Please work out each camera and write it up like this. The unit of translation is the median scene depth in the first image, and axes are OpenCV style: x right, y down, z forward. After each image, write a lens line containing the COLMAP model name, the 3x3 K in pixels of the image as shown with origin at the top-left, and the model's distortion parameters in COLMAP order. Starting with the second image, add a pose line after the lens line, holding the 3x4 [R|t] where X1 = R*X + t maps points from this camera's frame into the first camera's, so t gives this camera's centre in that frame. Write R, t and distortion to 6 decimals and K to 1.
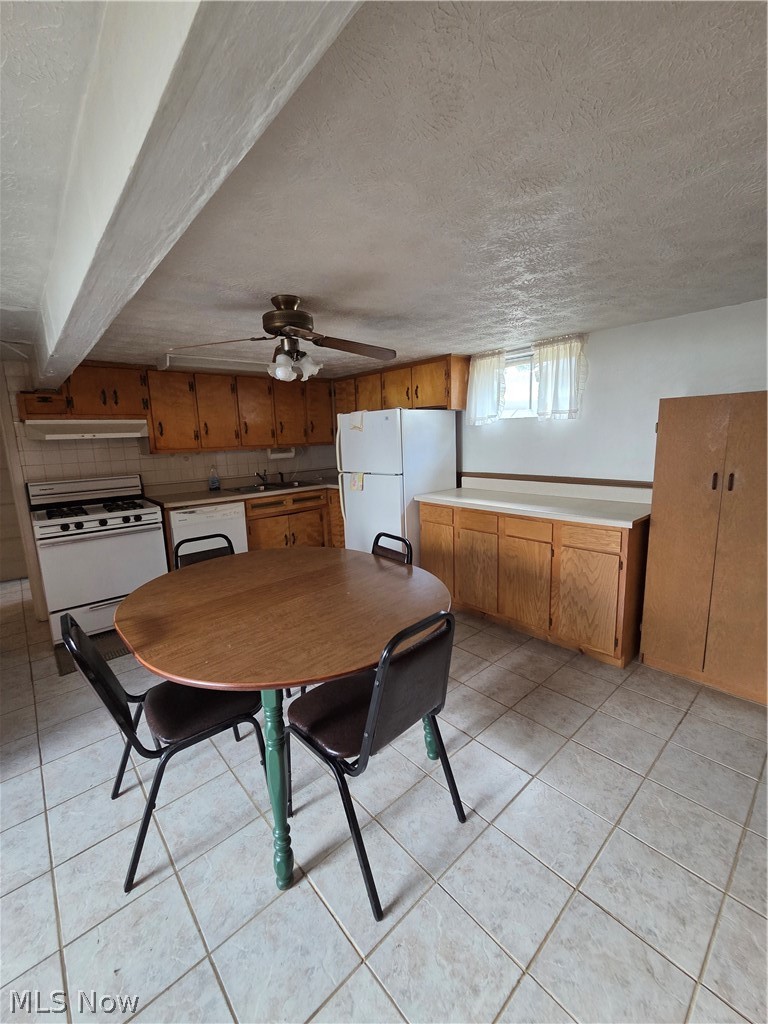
lens RADIAL K [[434.6, 0, 384.0], [0, 434.6, 512.0], [0, 0, 1]] dist [-0.001463, 0.000021]
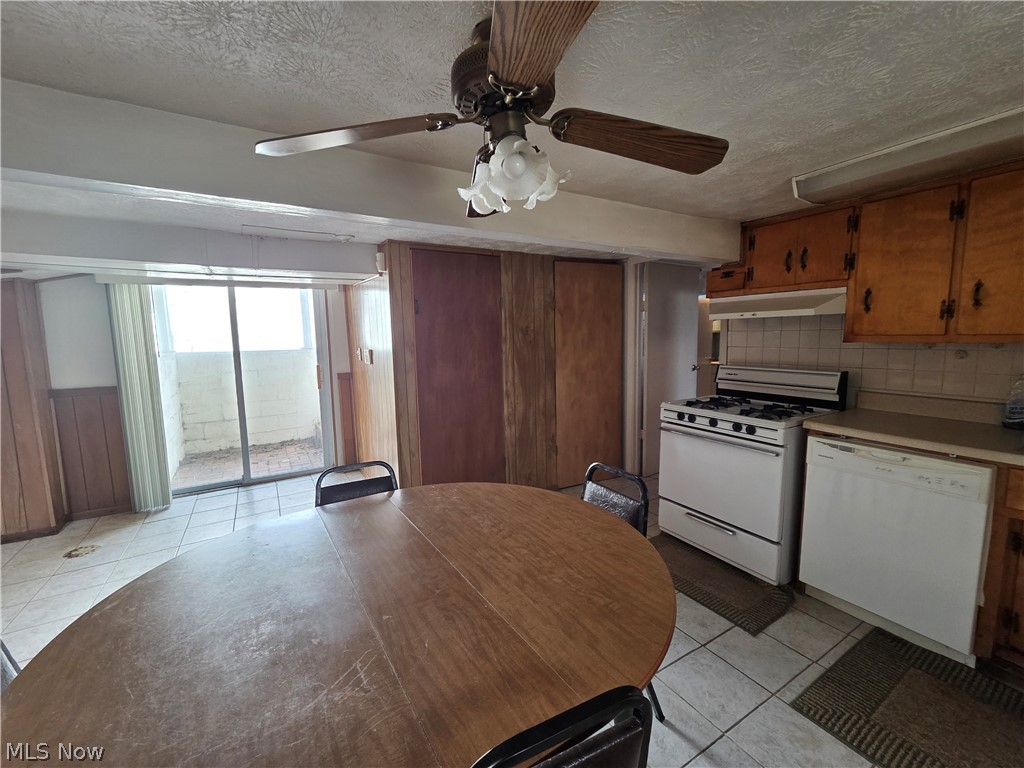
lens RADIAL K [[434.6, 0, 512.0], [0, 434.6, 384.0], [0, 0, 1]] dist [-0.001463, 0.000021]
pose [[-0.216433, 0.156229, -0.963716, 0.182243], [-0.136295, 0.972612, 0.188280, -0.130455], [0.966737, 0.172100, -0.189212, 0.687028]]
